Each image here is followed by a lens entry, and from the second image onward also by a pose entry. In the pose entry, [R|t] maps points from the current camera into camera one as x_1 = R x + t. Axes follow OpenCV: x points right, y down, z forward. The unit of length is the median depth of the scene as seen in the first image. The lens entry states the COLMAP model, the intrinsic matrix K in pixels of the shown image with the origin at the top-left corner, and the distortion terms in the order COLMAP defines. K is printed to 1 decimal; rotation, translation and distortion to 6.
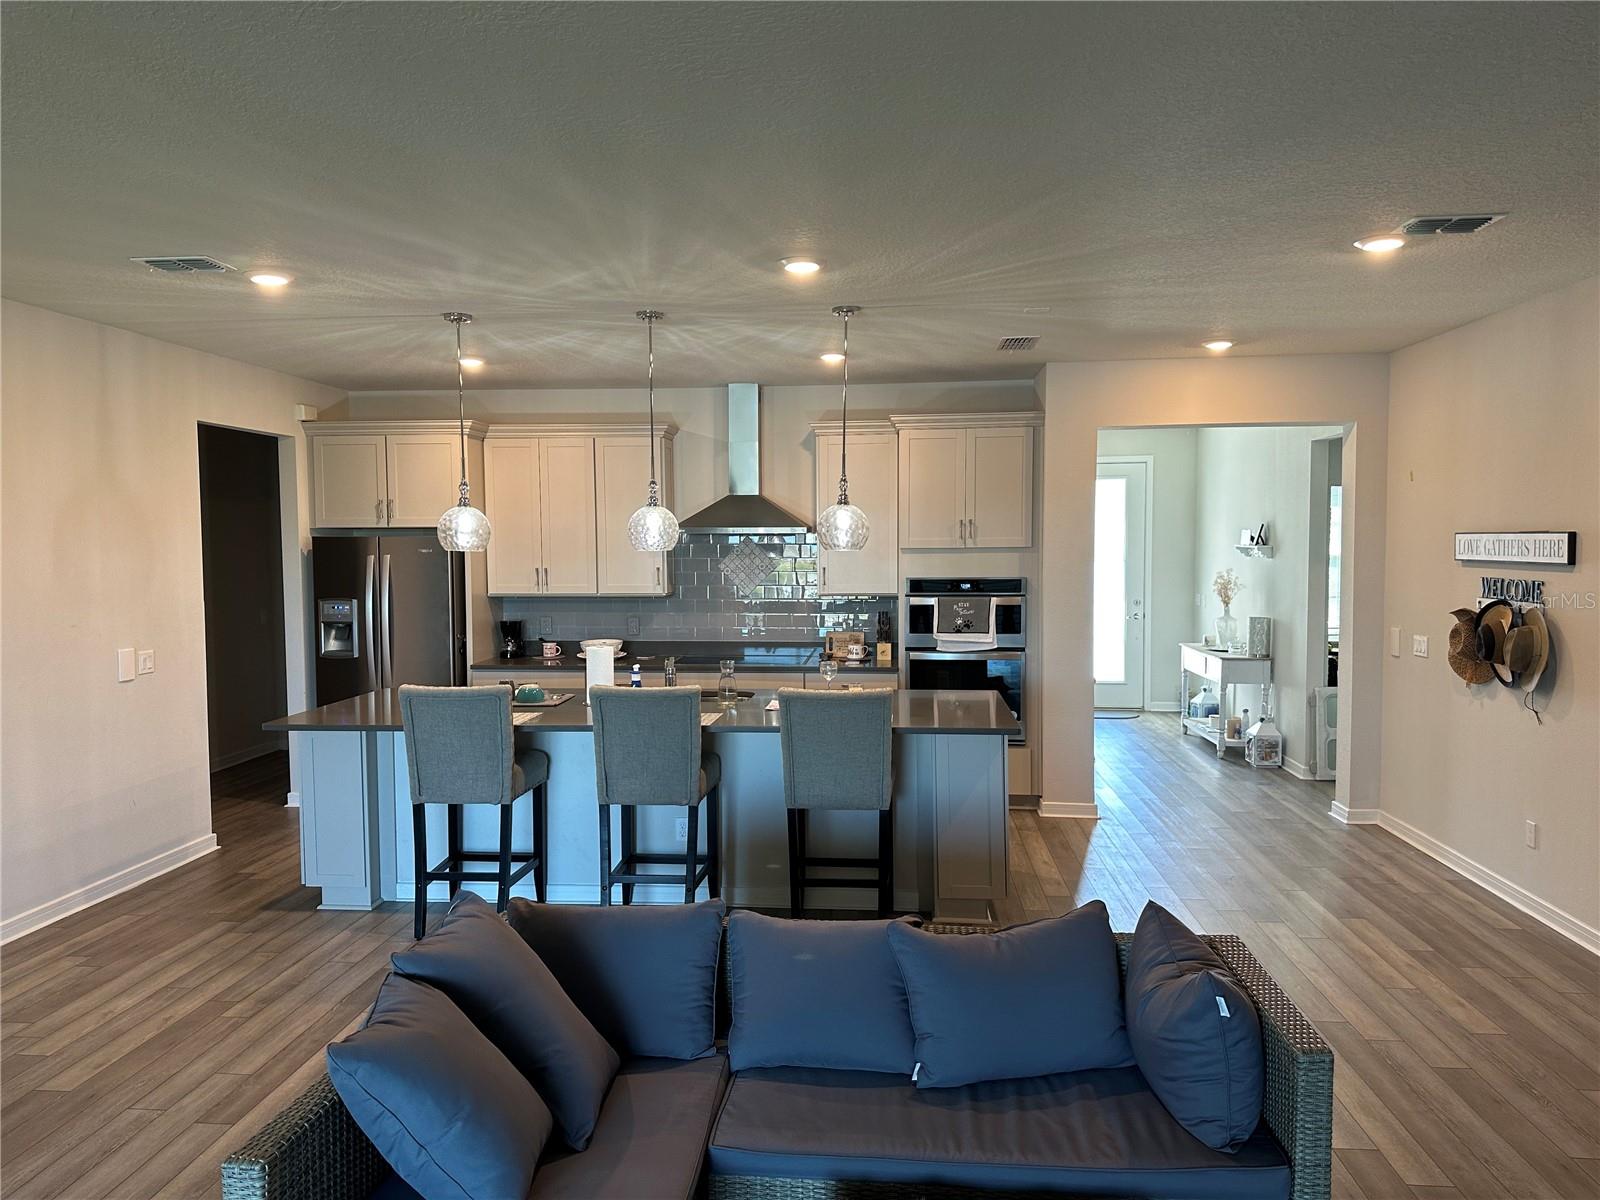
lens RADIAL K [[1118.1, 0, 800.0], [0, 1118.1, 600.0], [0, 0, 1]] dist [0.237590, -0.443996]
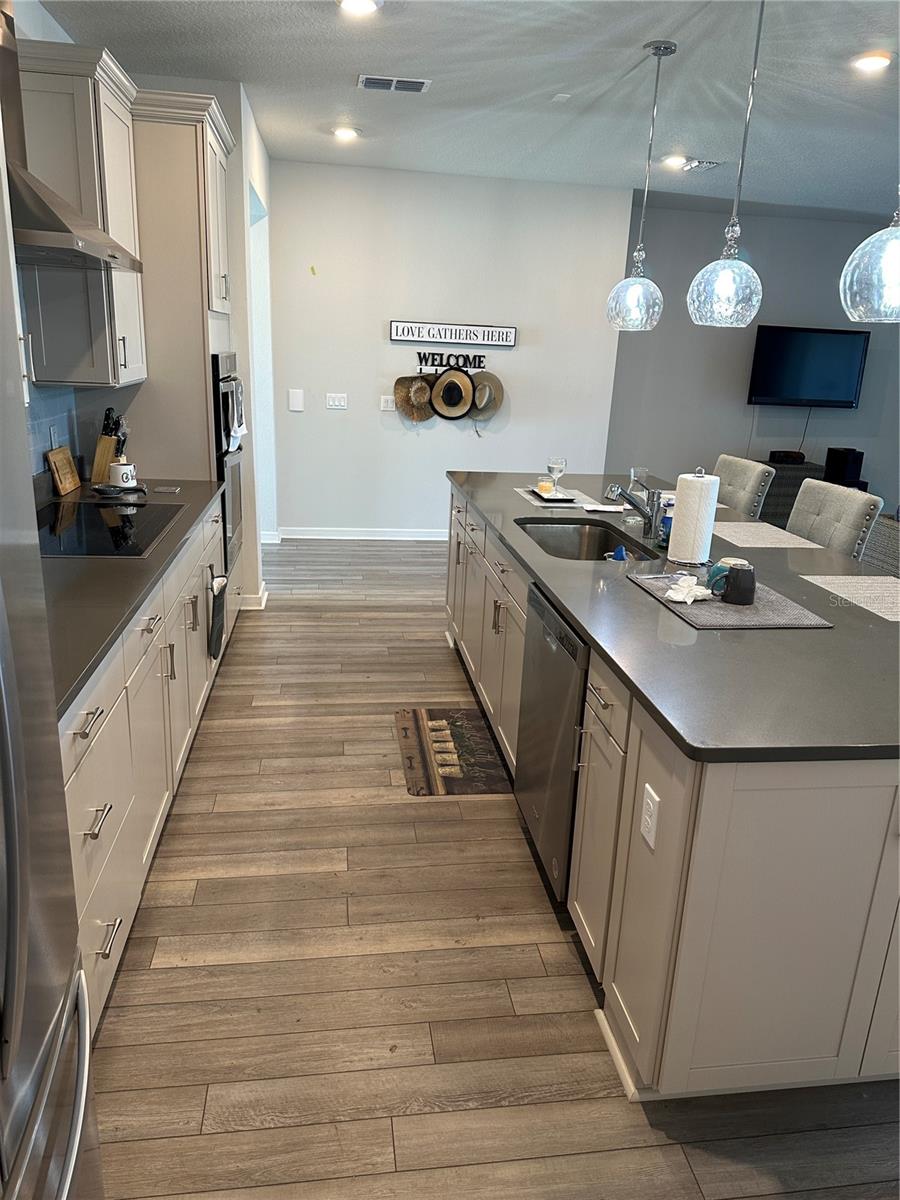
lens RADIAL K [[838.6, 0, 450.0], [0, 838.6, 600.0], [0, 0, 1]] dist [0.237590, -0.443996]
pose [[-0.232182, -0.285098, 0.929952, -0.677223], [0.006346, 0.955615, 0.294550, -0.042976], [-0.972652, 0.074291, -0.220067, 1.343504]]
